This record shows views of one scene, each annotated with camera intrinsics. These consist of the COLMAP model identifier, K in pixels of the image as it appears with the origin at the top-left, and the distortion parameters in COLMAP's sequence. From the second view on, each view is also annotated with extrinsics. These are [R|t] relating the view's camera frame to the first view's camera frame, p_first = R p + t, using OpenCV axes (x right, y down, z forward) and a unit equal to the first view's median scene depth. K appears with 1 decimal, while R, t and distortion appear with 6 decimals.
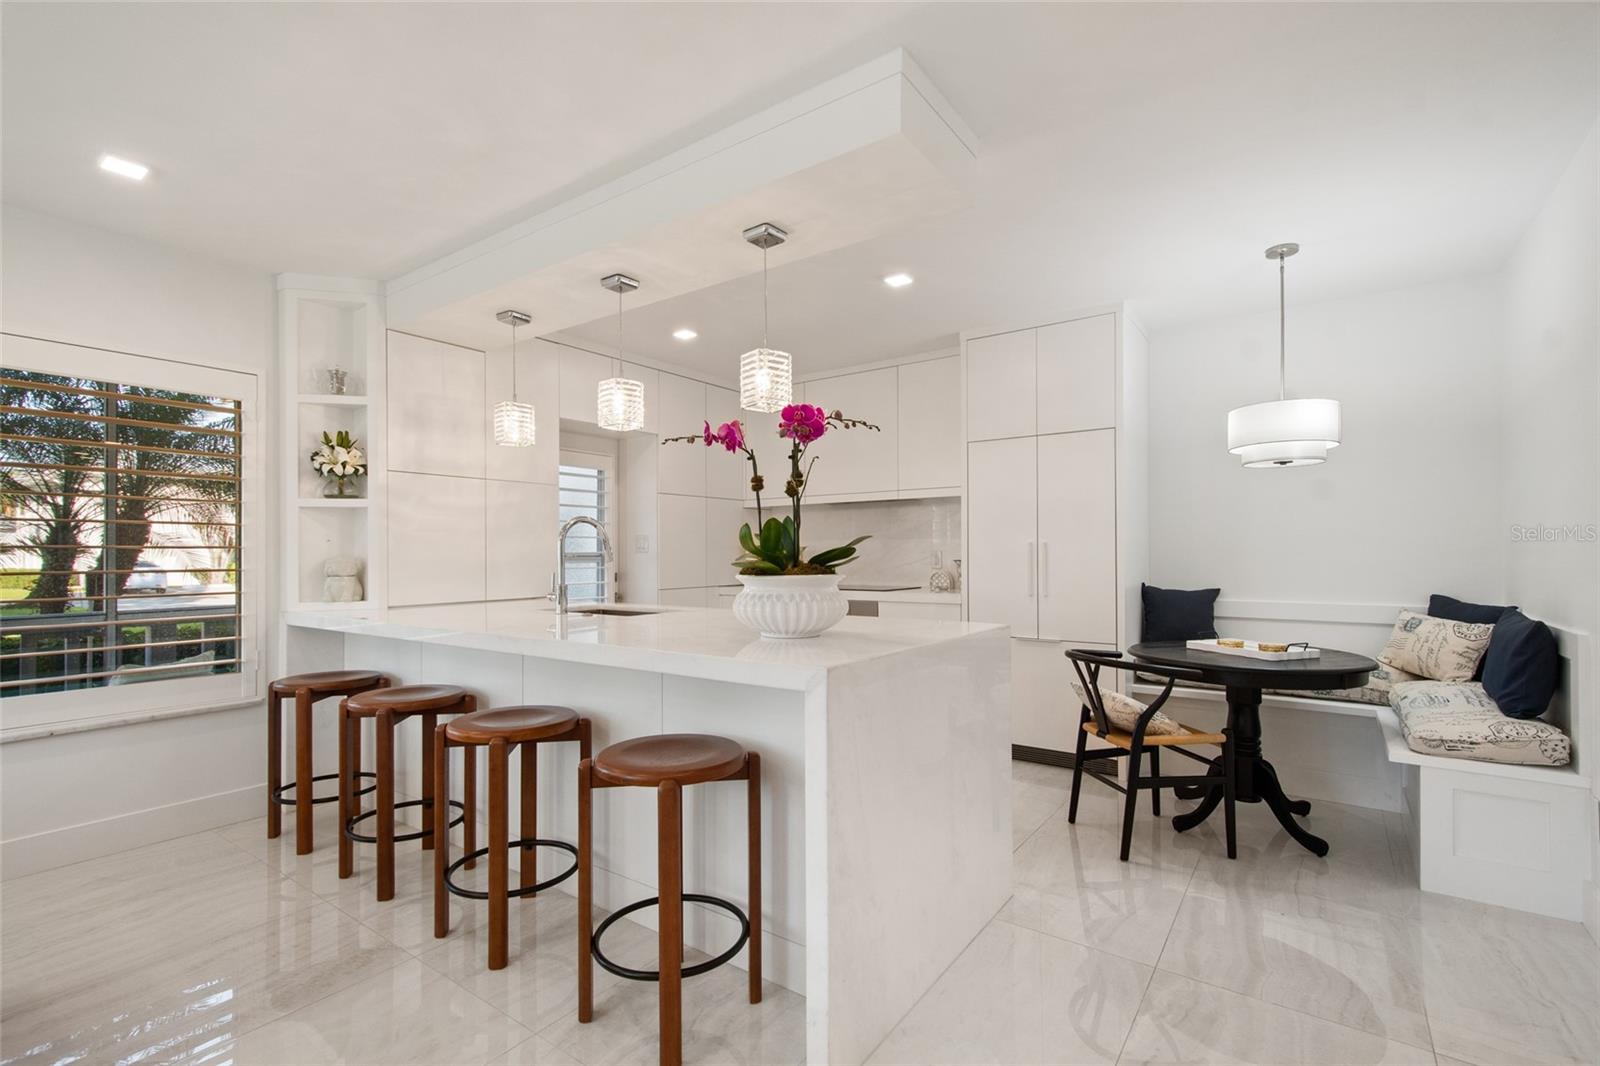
lens RADIAL K [[706.9, 0, 813.8], [0, 706.9, 551.9], [0, 0, 1]] dist [0.017009, -0.005081]
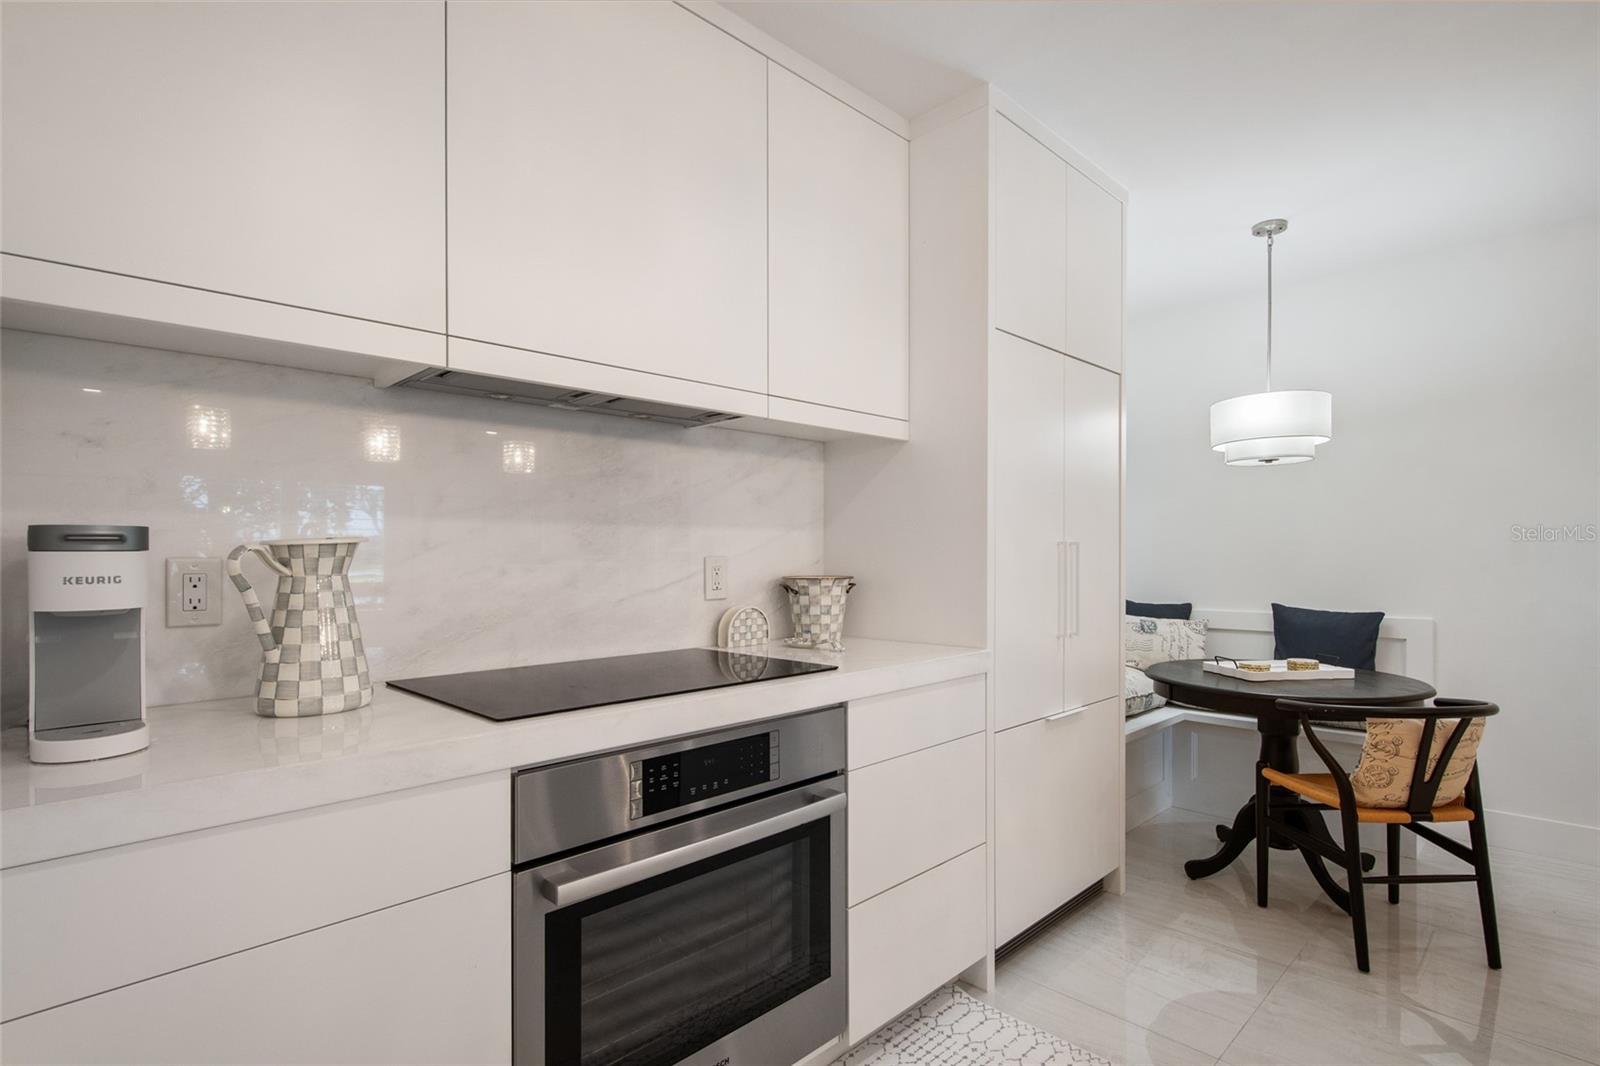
lens RADIAL K [[778.7, 0, 810.1], [0, 778.7, 562.7], [0, 0, 1]] dist [0.009443, -0.004355]
pose [[0.175584, -0.005489, 0.984449, -0.431937], [0.002215, 0.999984, 0.005180, -0.000455], [-0.984462, 0.001271, 0.175593, 1.396462]]
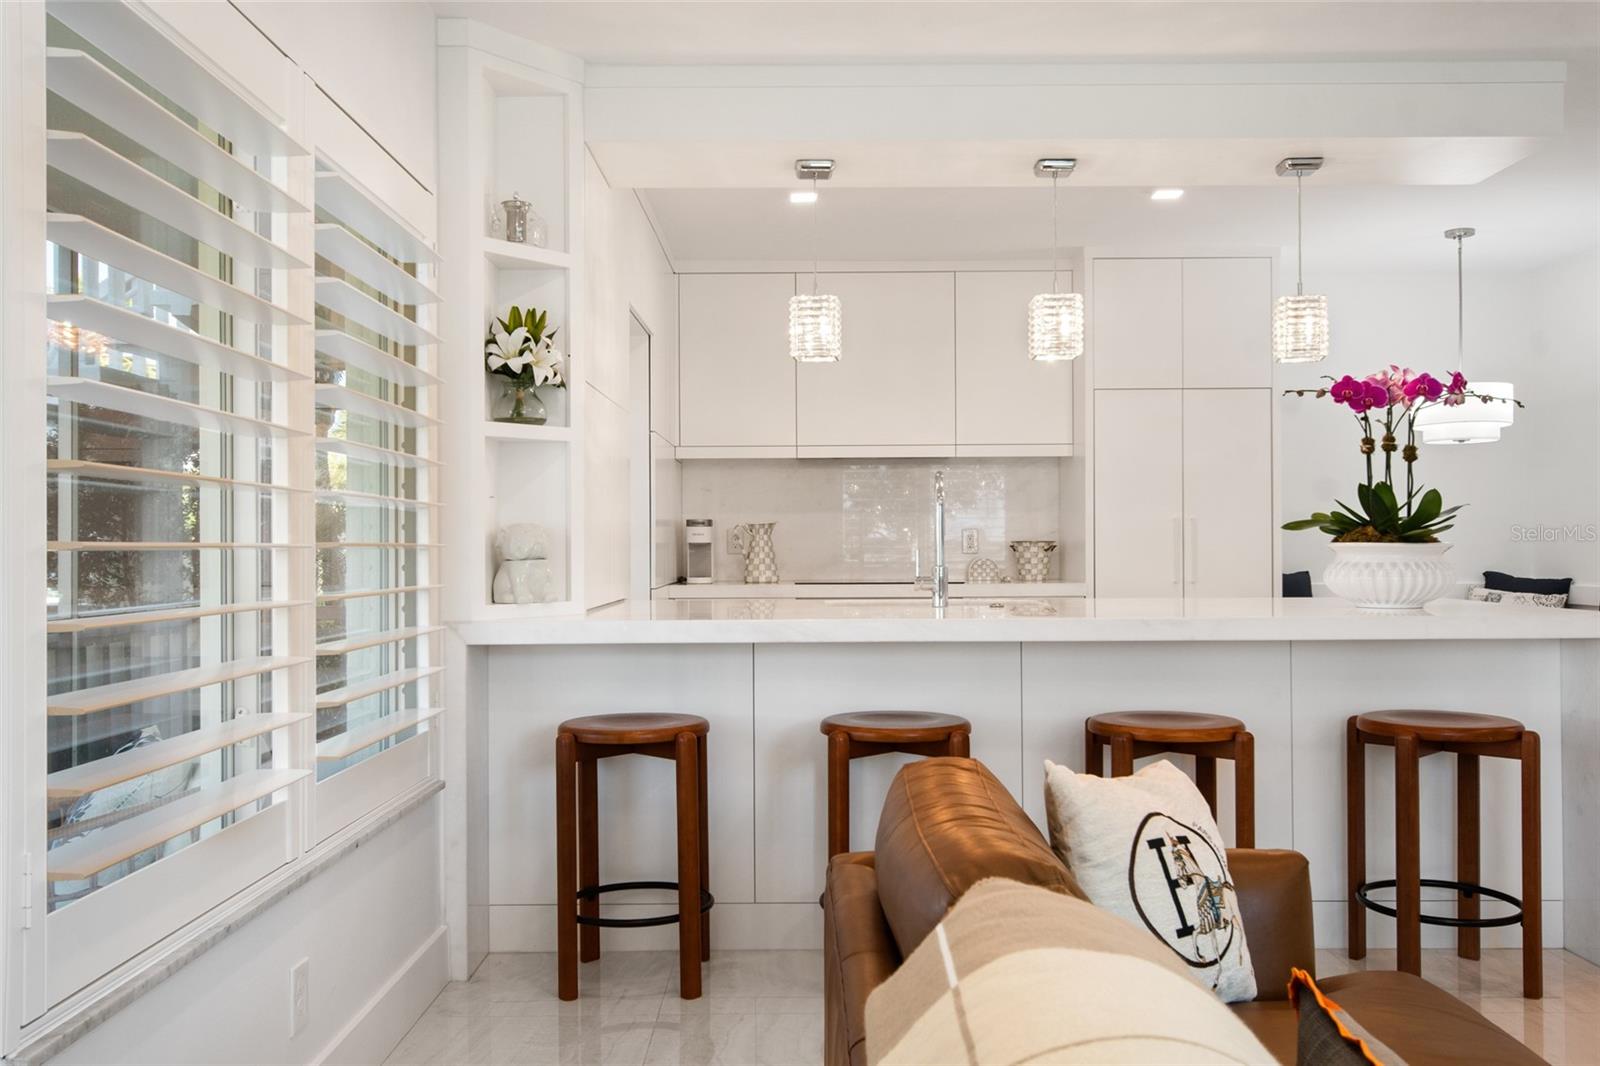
lens RADIAL K [[1281.6, 0, 795.9], [0, 1281.6, 543.8], [0, 0, 1]] dist [0.014680, -0.012400]
pose [[0.823058, 0.001064, 0.567956, -1.167191], [-0.000420, 0.999999, -0.001264, 0.024943], [-0.567957, 0.000802, 0.823058, 0.026213]]
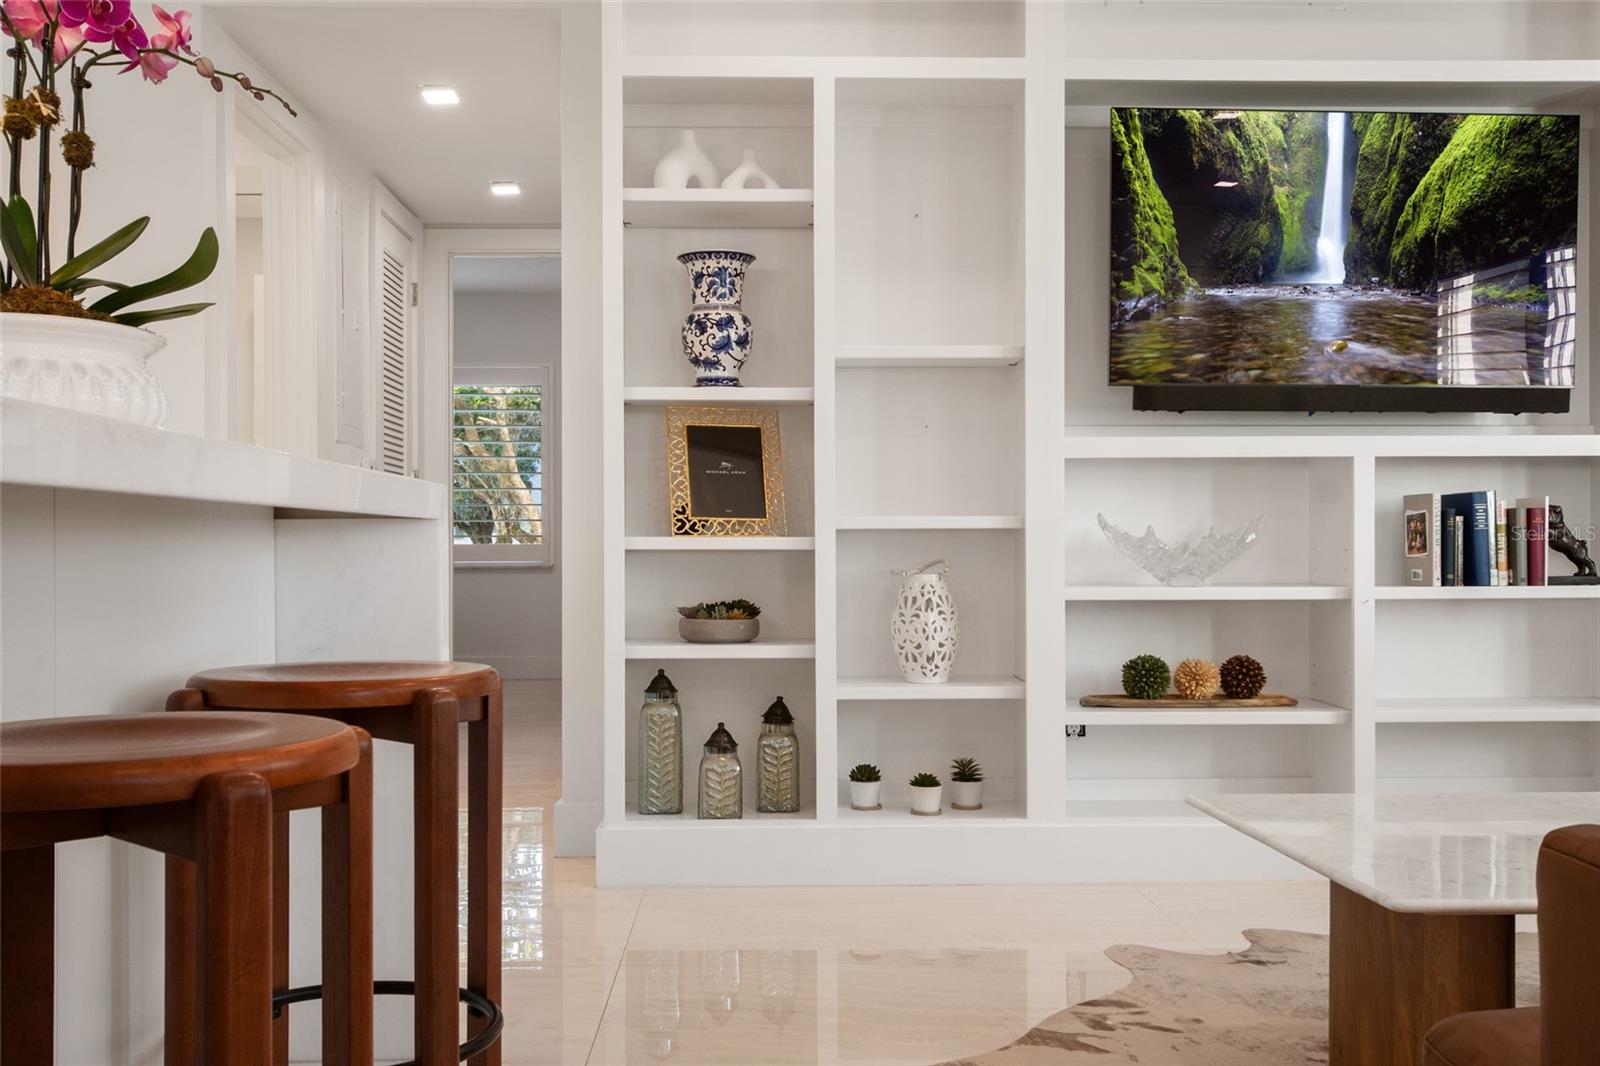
lens RADIAL K [[1498.9, 0, 791.2], [0, 1498.9, 547.5], [0, 0, 1]] dist [0.019929, 0.000000]
pose [[-0.599425, 0.008275, 0.800388, -0.744286], [0.006615, 0.999964, -0.005385, 0.120080], [-0.800403, 0.002067, -0.599458, 0.829923]]
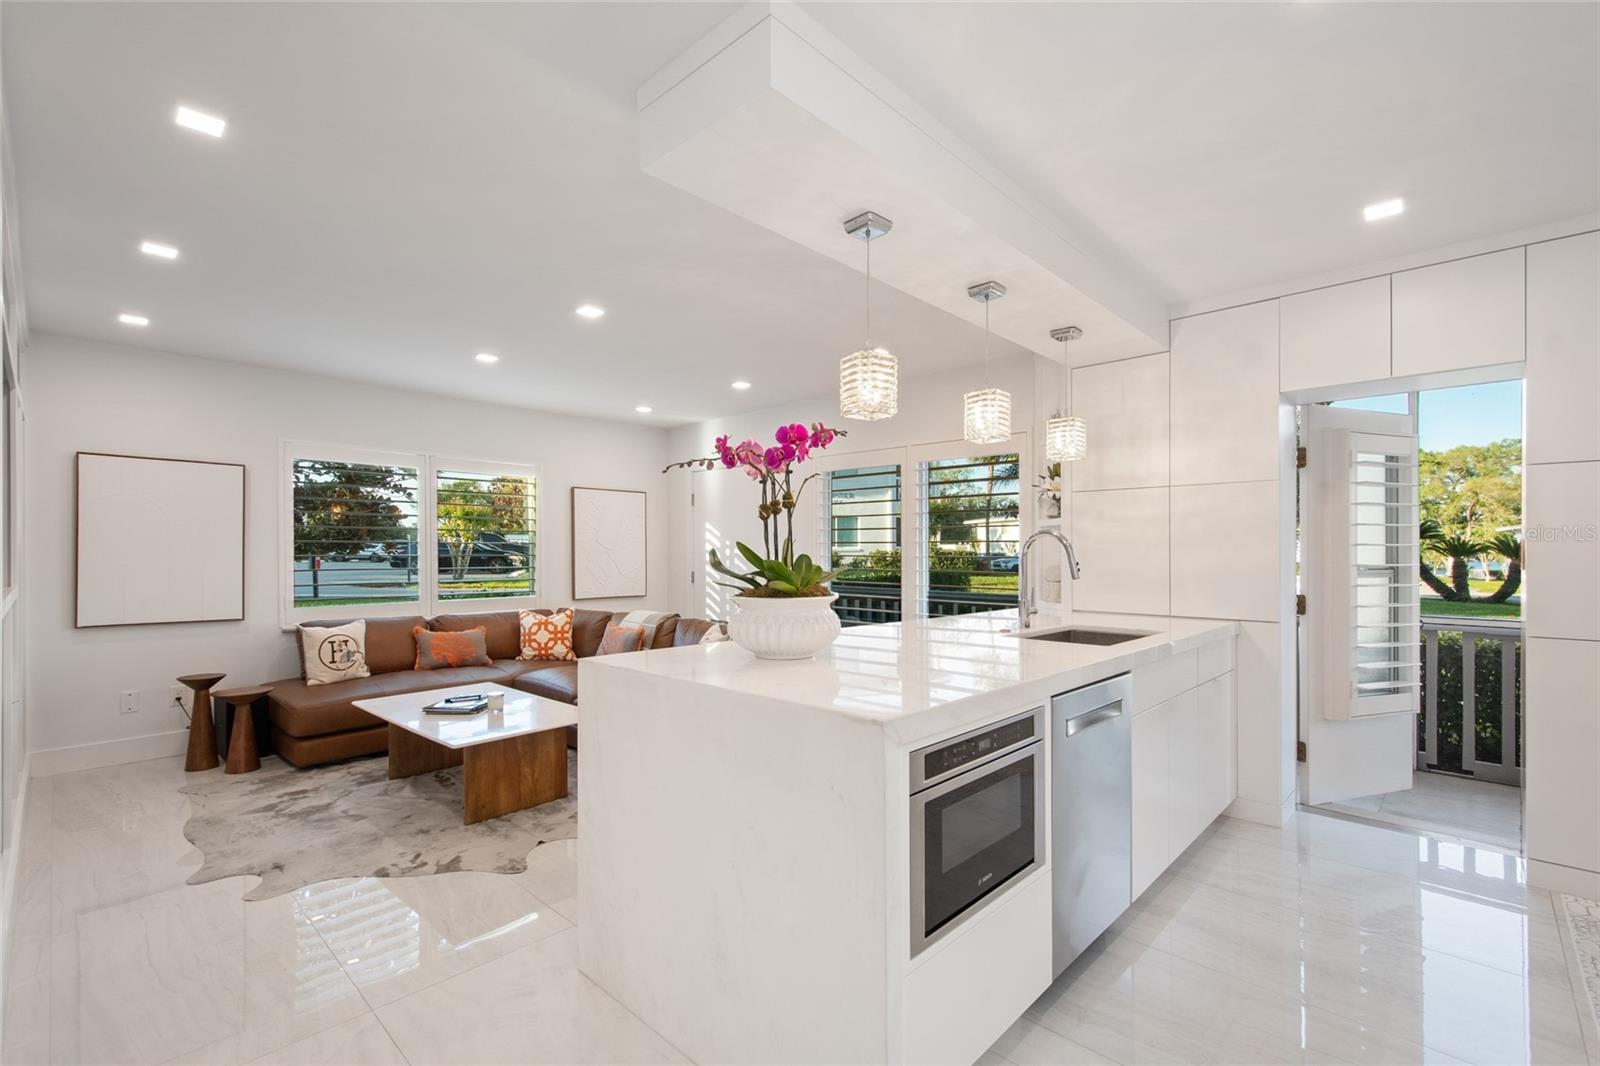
lens RADIAL K [[706.9, 0, 797.3], [0, 706.9, 548.9], [0, 0, 1]] dist [0.017009, -0.005081]
pose [[-0.139569, 0.000755, -0.990212, 0.659468], [-0.000036, 1.000000, 0.000767, -0.023455], [0.990212, 0.000143, -0.139569, 0.795716]]
